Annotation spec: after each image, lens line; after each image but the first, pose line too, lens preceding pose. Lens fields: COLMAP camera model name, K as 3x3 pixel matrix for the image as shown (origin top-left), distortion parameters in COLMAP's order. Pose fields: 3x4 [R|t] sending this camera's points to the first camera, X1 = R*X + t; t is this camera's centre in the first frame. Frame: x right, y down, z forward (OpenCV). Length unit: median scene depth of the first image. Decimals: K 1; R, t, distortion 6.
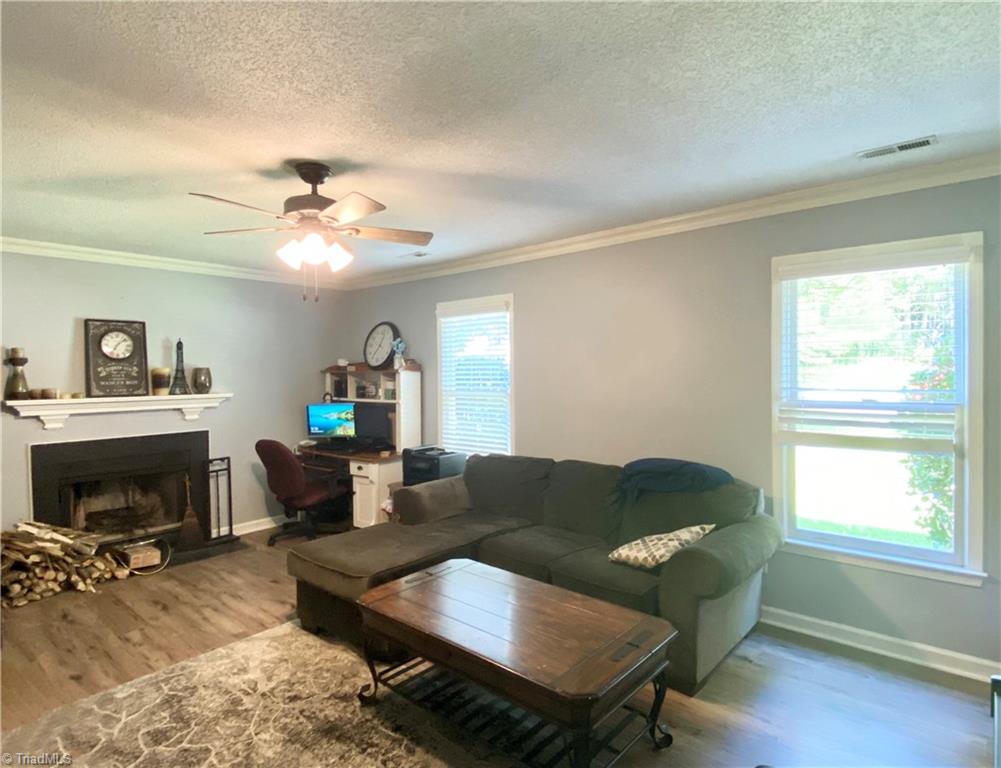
lens RADIAL K [[574.4, 0, 498.2], [0, 574.4, 382.4], [0, 0, 1]] dist [-0.003074, -0.000176]
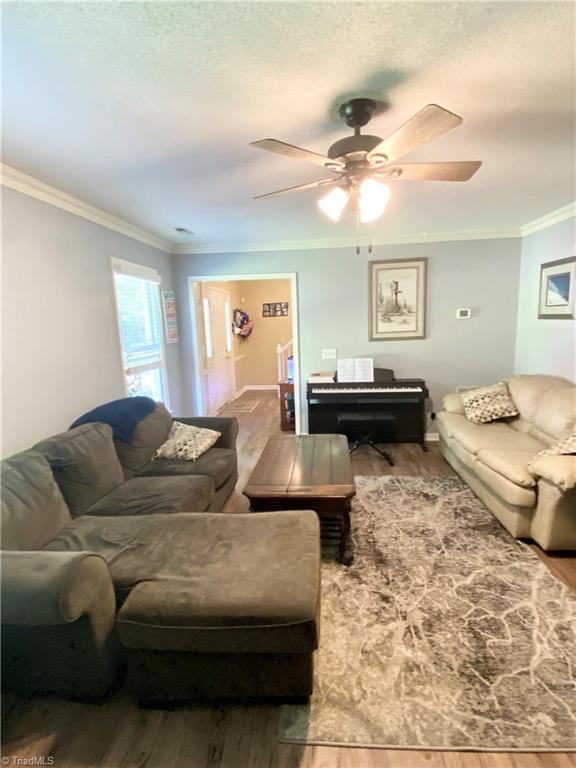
lens RADIAL K [[379.5, 0, 285.6], [0, 379.5, 382.4], [0, 0, 1]] dist [-0.001521, -0.000816]
pose [[-0.570017, -0.120880, 0.812692, -0.868664], [0.061148, 0.980134, 0.188673, -0.066085], [-0.819354, 0.157241, -0.551302, 1.608931]]
